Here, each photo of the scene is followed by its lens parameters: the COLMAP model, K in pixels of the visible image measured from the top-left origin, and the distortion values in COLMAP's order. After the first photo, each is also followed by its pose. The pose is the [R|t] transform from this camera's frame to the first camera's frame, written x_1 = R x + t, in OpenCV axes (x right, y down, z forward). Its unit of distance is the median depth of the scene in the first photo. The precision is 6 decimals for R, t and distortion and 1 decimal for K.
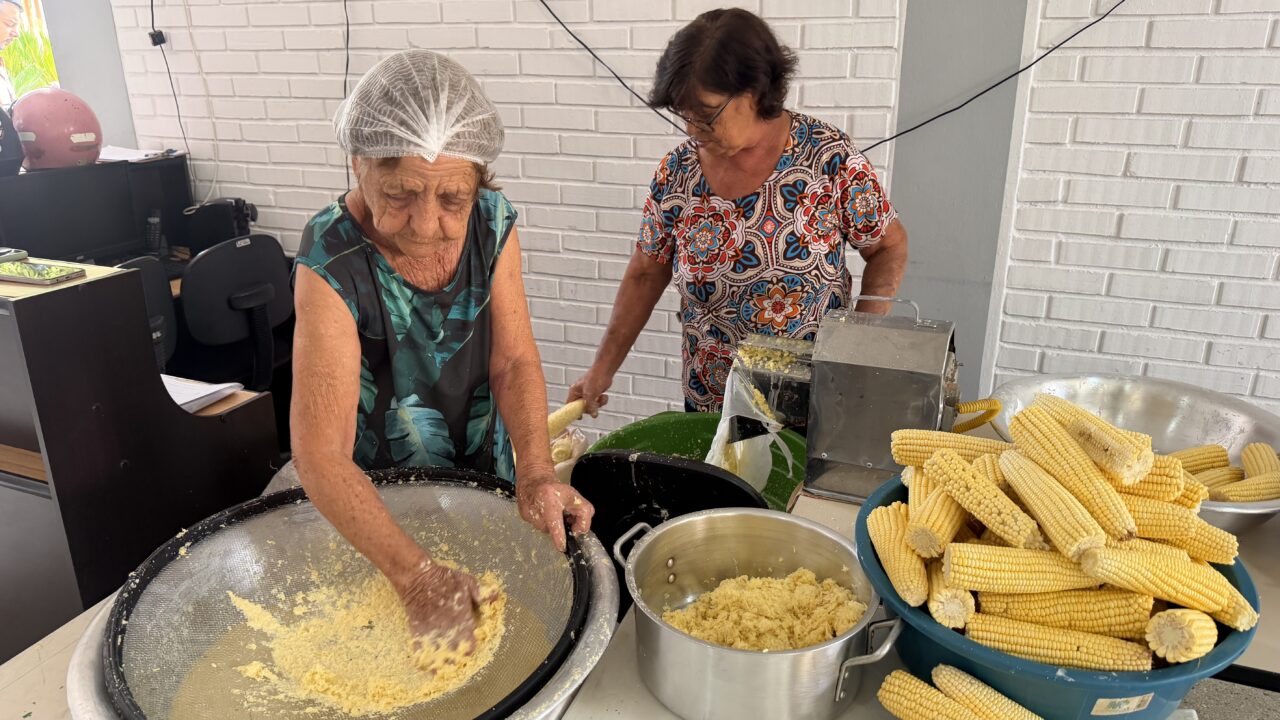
lens RADIAL K [[894.0, 0, 641.0], [0, 894.0, 363.6], [0, 0, 1]] dist [0.006821, -0.046143]
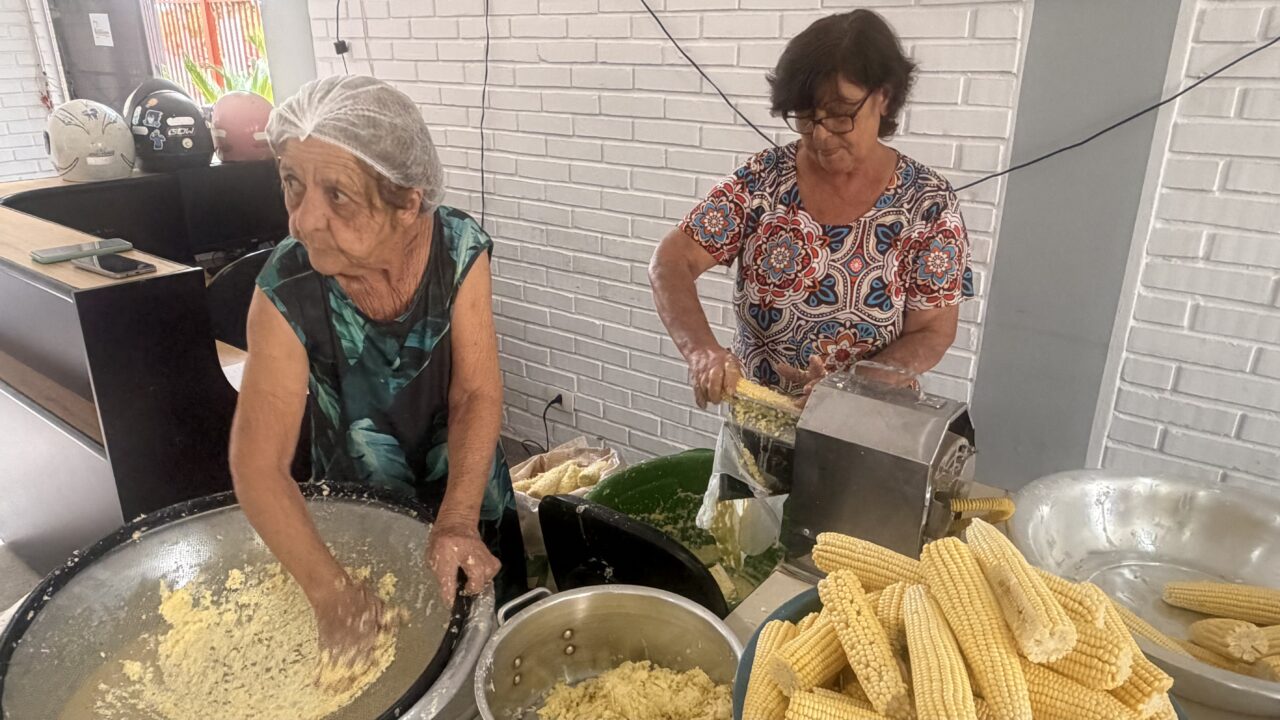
lens RADIAL K [[859.9, 0, 630.0], [0, 859.9, 365.0], [0, 0, 1]] dist [-0.065549, 0.048358]
pose [[0.962082, 0.103178, -0.252495, 0.161340], [-0.099563, 0.994663, 0.027087, -0.048294], [0.253942, -0.000921, 0.967219, 0.085052]]
